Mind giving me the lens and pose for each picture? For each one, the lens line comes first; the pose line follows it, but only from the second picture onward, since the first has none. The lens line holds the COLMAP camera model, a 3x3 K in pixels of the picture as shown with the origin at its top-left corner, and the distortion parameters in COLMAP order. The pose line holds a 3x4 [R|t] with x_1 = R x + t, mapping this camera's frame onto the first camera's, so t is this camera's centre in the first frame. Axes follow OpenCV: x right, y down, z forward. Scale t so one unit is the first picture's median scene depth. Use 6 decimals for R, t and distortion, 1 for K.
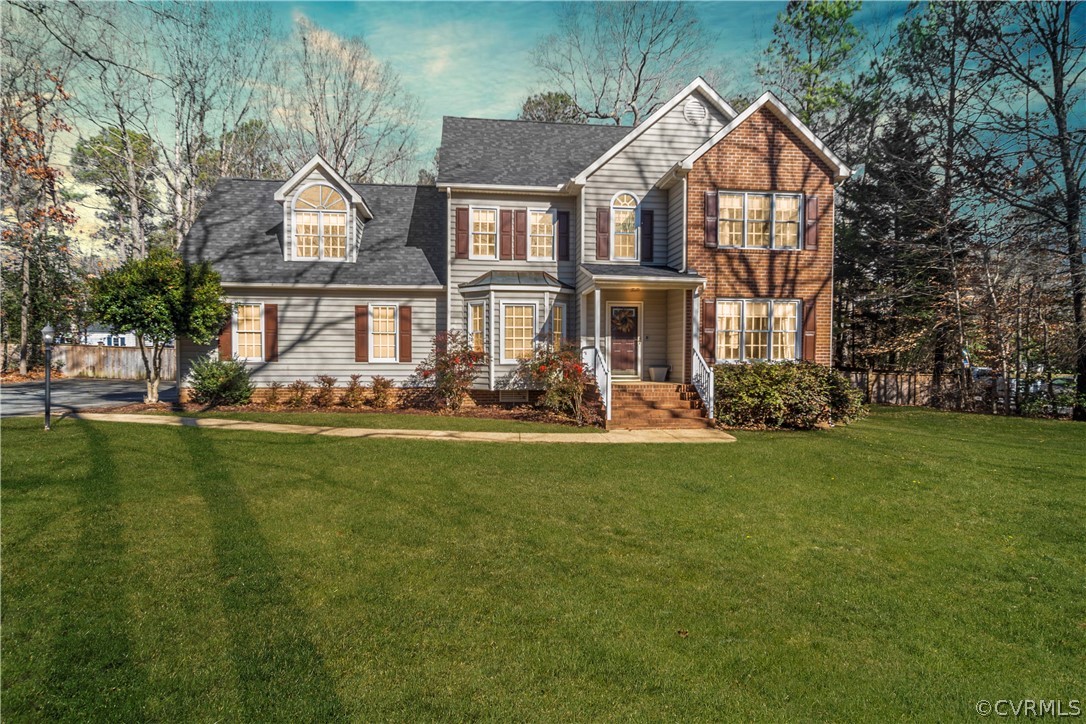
lens RADIAL K [[576.0, 0, 542.1], [0, 576.0, 367.3], [0, 0, 1]] dist [0.002169, 0.000498]
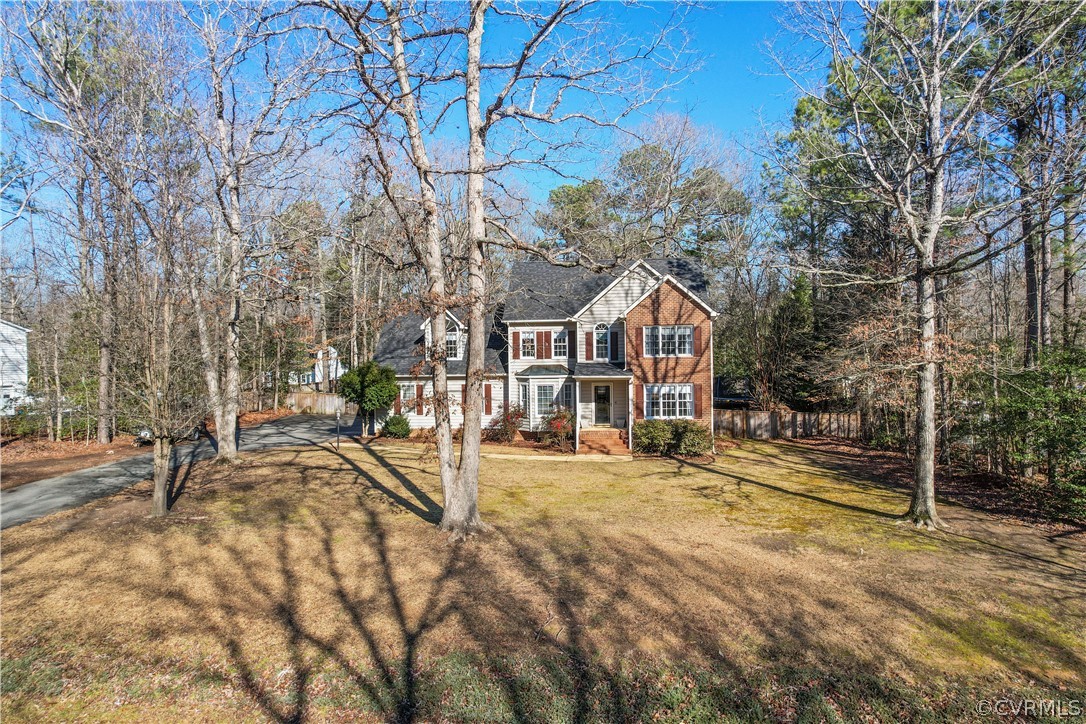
lens RADIAL K [[694.0, 0, 546.3], [0, 694.0, 359.4], [0, 0, 1]] dist [-0.038143, 0.013157]
pose [[0.974451, -0.013469, -0.224195, 0.451701], [0.009353, 0.999768, -0.019410, -0.144470], [0.224404, 0.016817, 0.974351, -1.137453]]
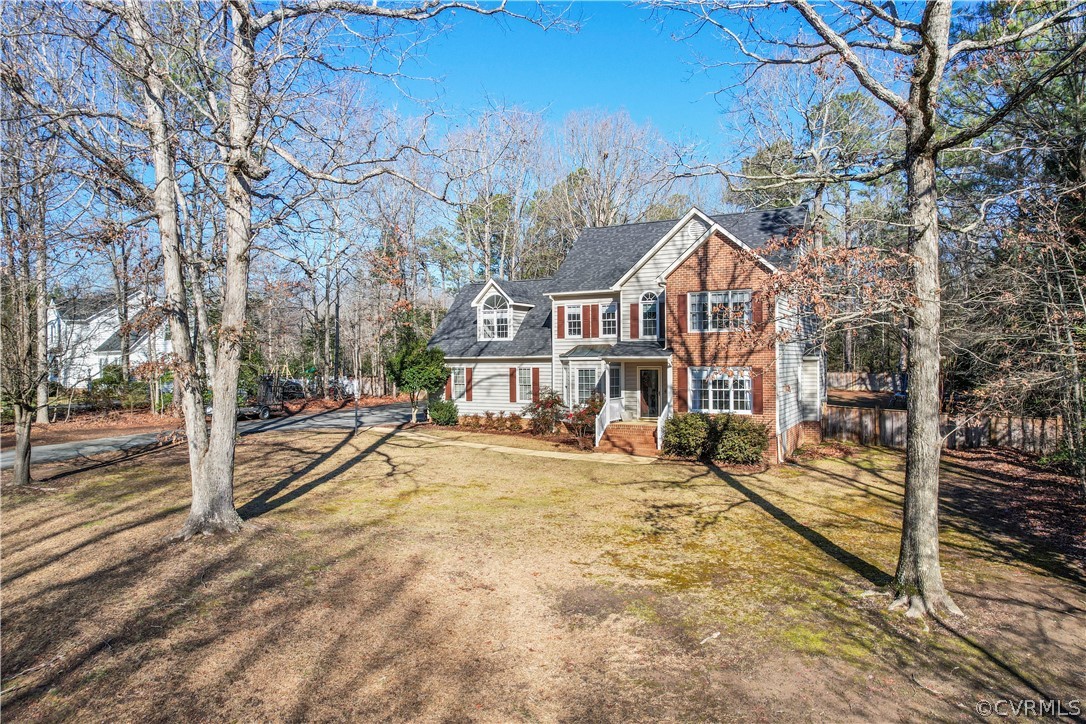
lens RADIAL K [[694.0, 0, 537.6], [0, 694.0, 359.3], [0, 0, 1]] dist [-0.038143, 0.013157]
pose [[0.813138, -0.007486, -0.582022, 0.912972], [-0.003866, 0.999826, -0.018261, -0.097132], [0.582058, 0.017099, 0.812968, -0.575250]]
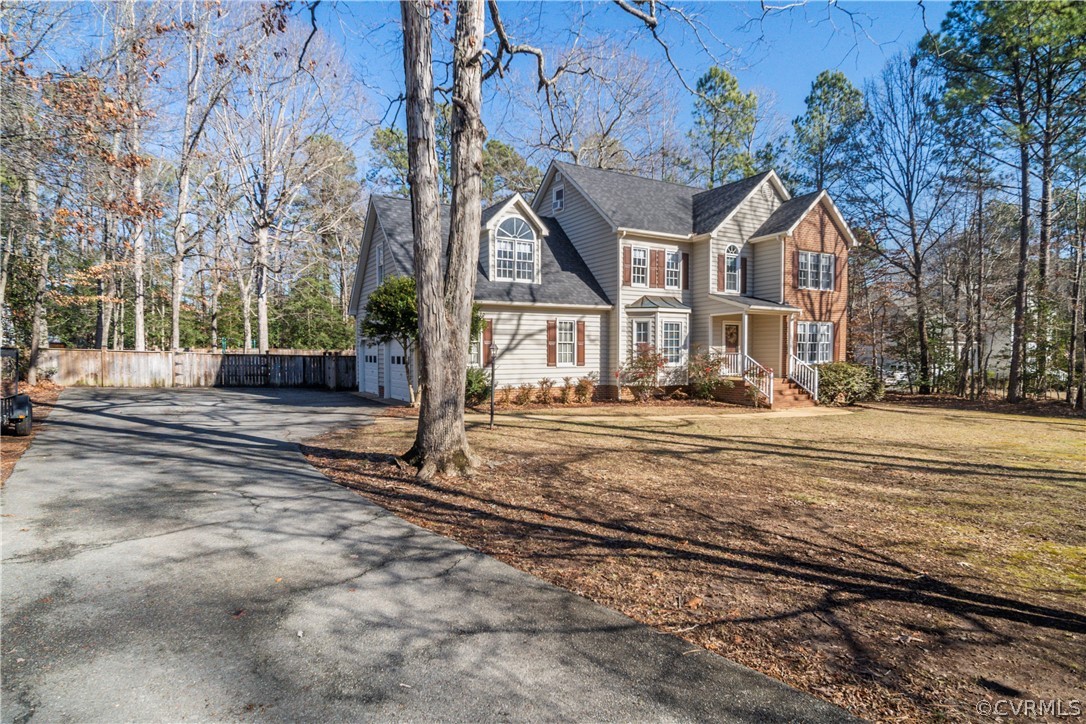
lens RADIAL K [[576.0, 0, 546.9], [0, 576.0, 368.6], [0, 0, 1]] dist [0.002169, 0.000498]
pose [[0.919855, -0.015788, 0.391940, -0.820468], [0.011434, 0.999844, 0.013440, -0.021536], [-0.392091, -0.007882, 0.919892, -0.125240]]
